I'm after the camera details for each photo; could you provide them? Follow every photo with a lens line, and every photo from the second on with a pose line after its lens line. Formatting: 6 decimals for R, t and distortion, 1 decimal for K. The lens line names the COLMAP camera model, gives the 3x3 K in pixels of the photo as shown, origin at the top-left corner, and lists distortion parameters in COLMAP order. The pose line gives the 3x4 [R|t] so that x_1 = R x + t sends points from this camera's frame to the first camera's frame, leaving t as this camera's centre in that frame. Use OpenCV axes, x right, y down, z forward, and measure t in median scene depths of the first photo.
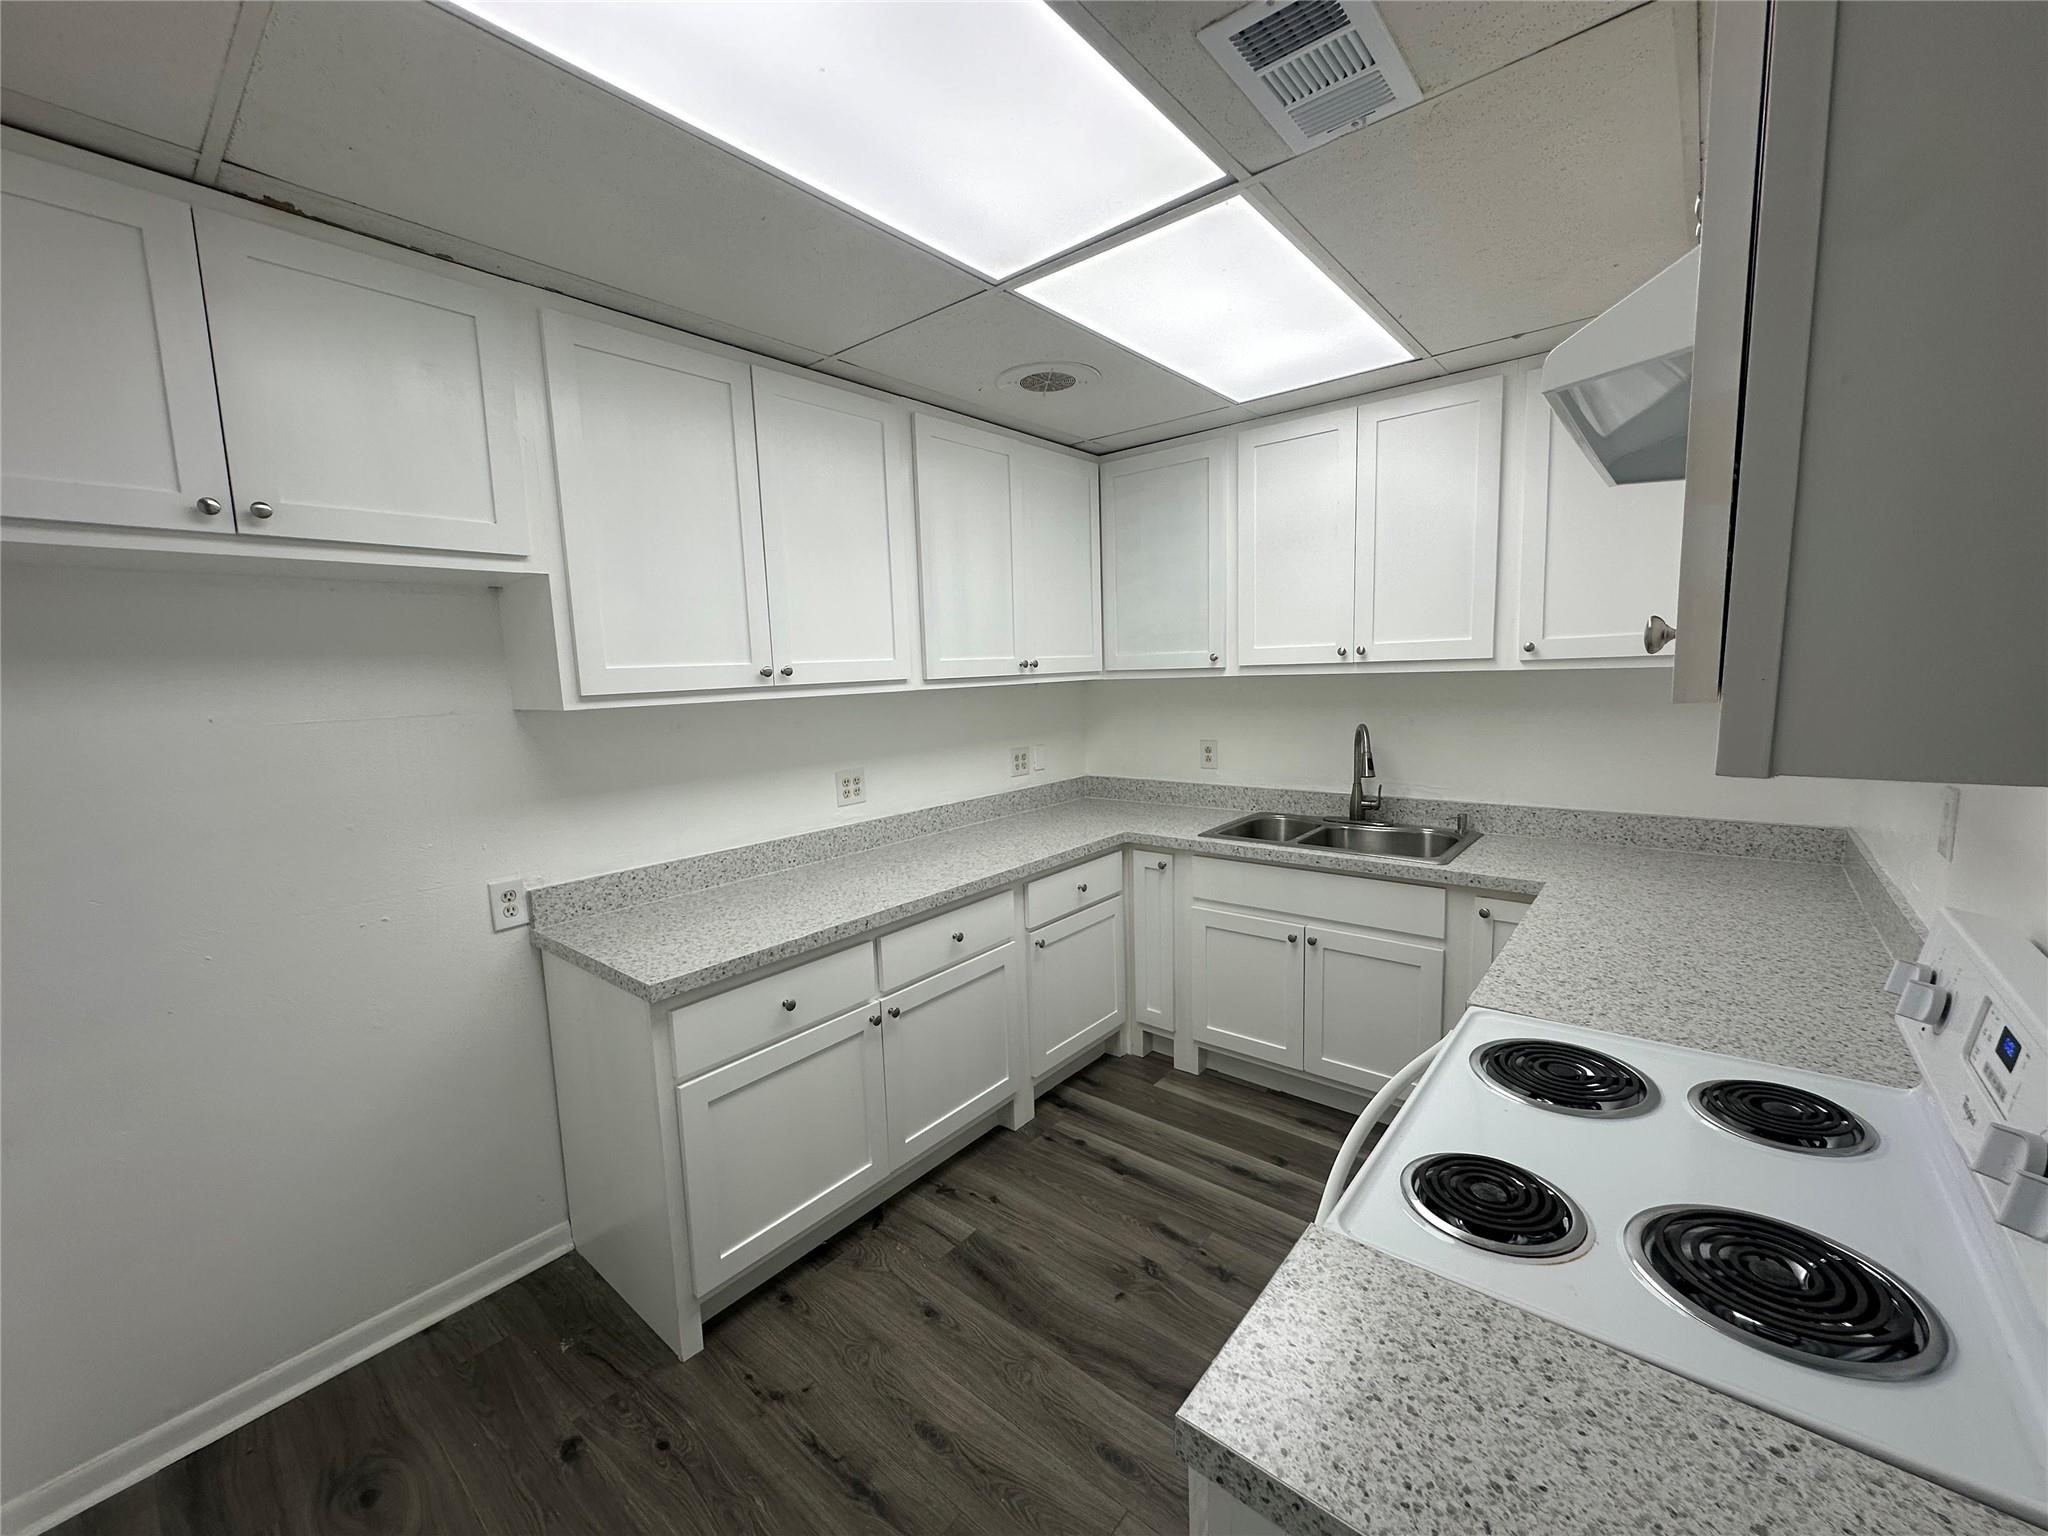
lens RADIAL K [[816.3, 0, 1026.3], [0, 816.3, 765.3], [0, 0, 1]] dist [0.001601, 0.000545]
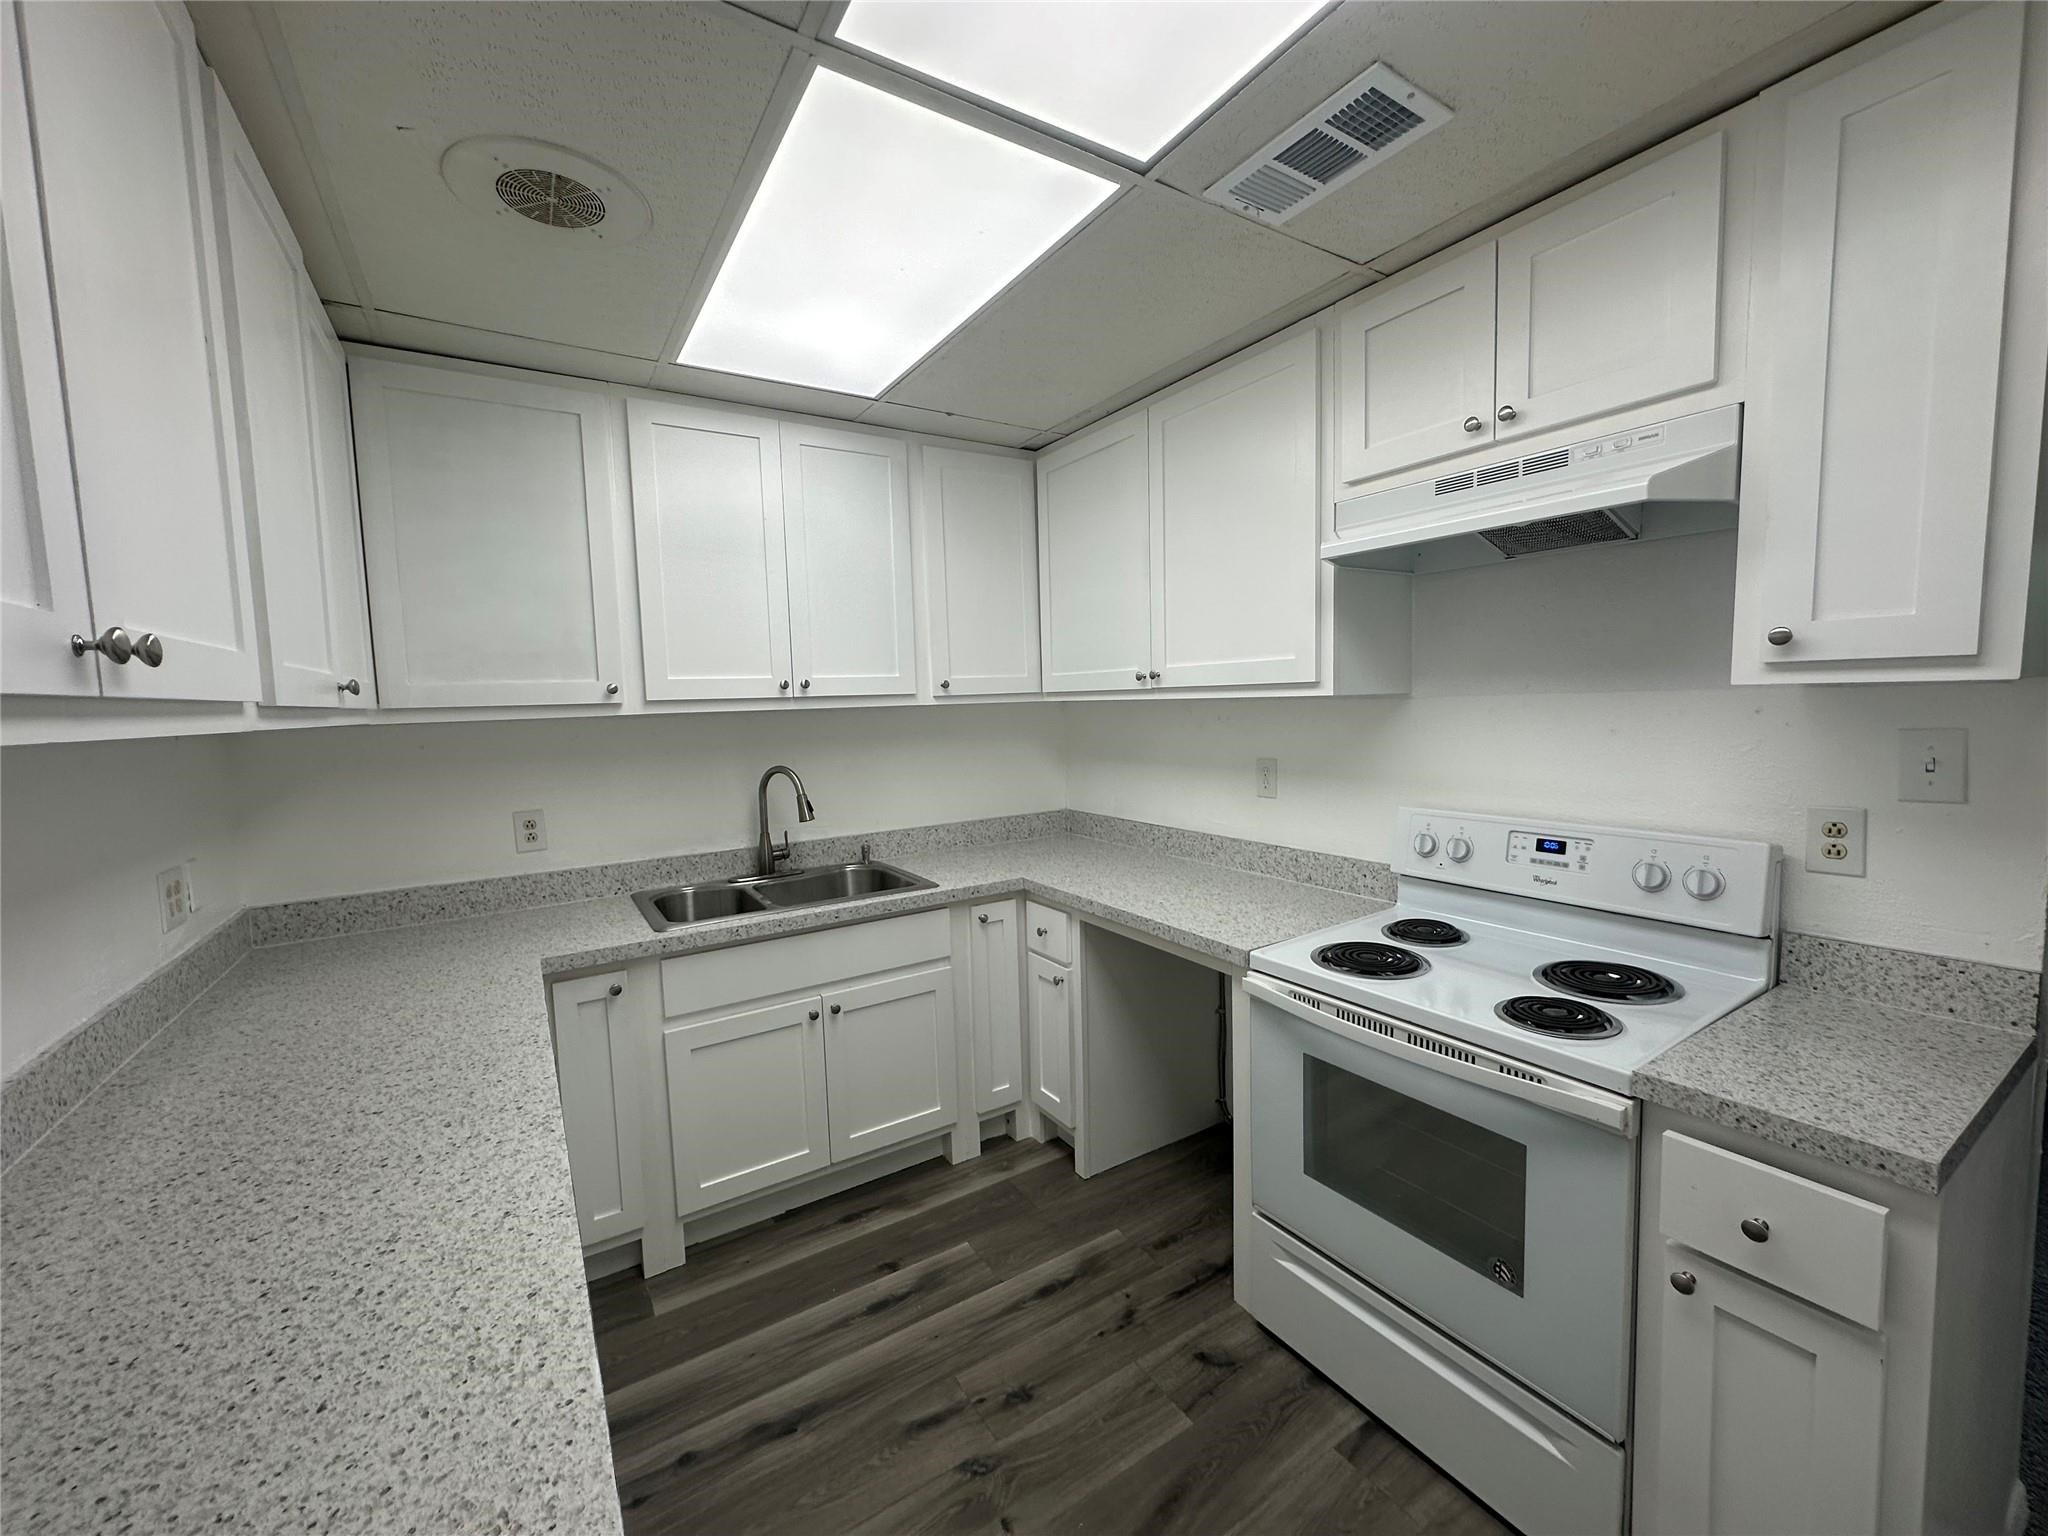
lens RADIAL K [[816.3, 0, 1026.5], [0, 816.3, 767.1], [0, 0, 1]] dist [0.001601, 0.000545]
pose [[0.307399, -0.054354, 0.950027, -0.400346], [0.134142, 0.990873, 0.013287, -0.026243], [-0.942079, 0.123354, 0.311884, 0.491317]]
